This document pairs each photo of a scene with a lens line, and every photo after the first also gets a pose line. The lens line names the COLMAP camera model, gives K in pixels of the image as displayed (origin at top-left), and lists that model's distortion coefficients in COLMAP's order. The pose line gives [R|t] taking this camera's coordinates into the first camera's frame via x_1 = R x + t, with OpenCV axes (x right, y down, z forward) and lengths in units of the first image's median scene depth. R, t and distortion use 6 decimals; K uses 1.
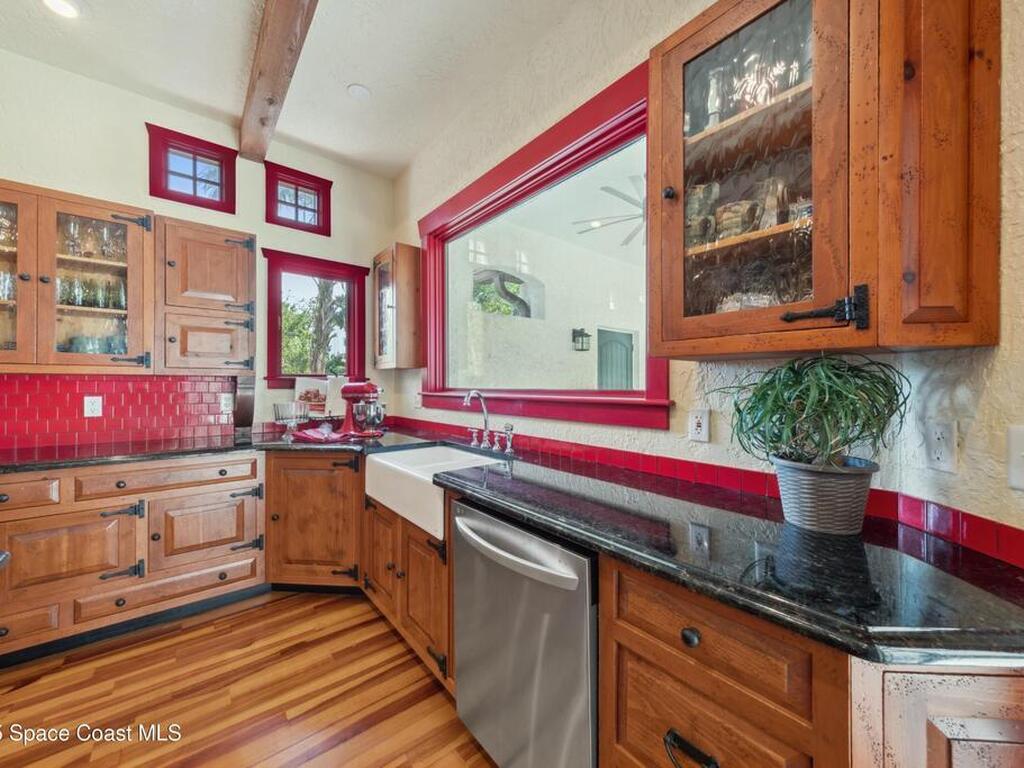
lens RADIAL K [[397.6, 0, 514.1], [0, 397.6, 383.1], [0, 0, 1]] dist [0.004058, -0.001146]
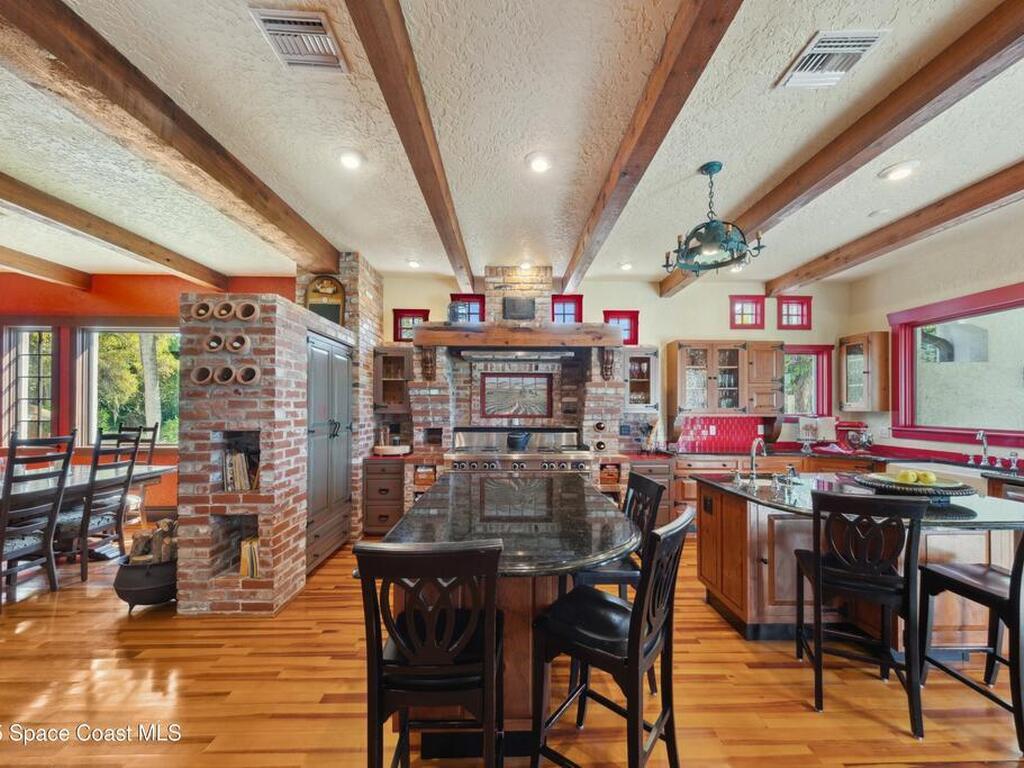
lens RADIAL K [[397.6, 0, 514.5], [0, 397.6, 403.9], [0, 0, 1]] dist [0.004058, -0.001146]
pose [[0.778580, 0.000302, -0.627546, -0.526549], [-0.000841, 0.999999, -0.000562, -0.085673], [0.627545, 0.000965, 0.778579, -1.435425]]
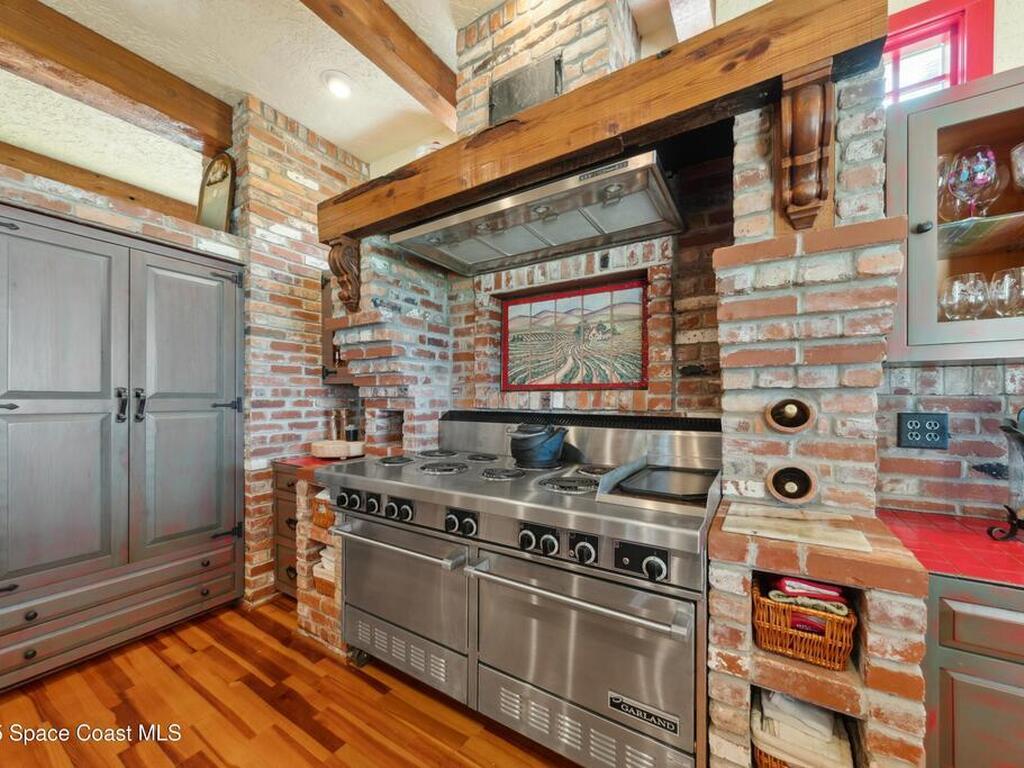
lens RADIAL K [[397.6, 0, 515.7], [0, 397.6, 398.6], [0, 0, 1]] dist [0.004058, -0.001146]
pose [[0.311175, 0.003398, -0.950346, -1.047243], [0.005536, 0.999970, 0.005389, 0.002654], [0.950336, -0.006938, 0.311147, -0.111768]]
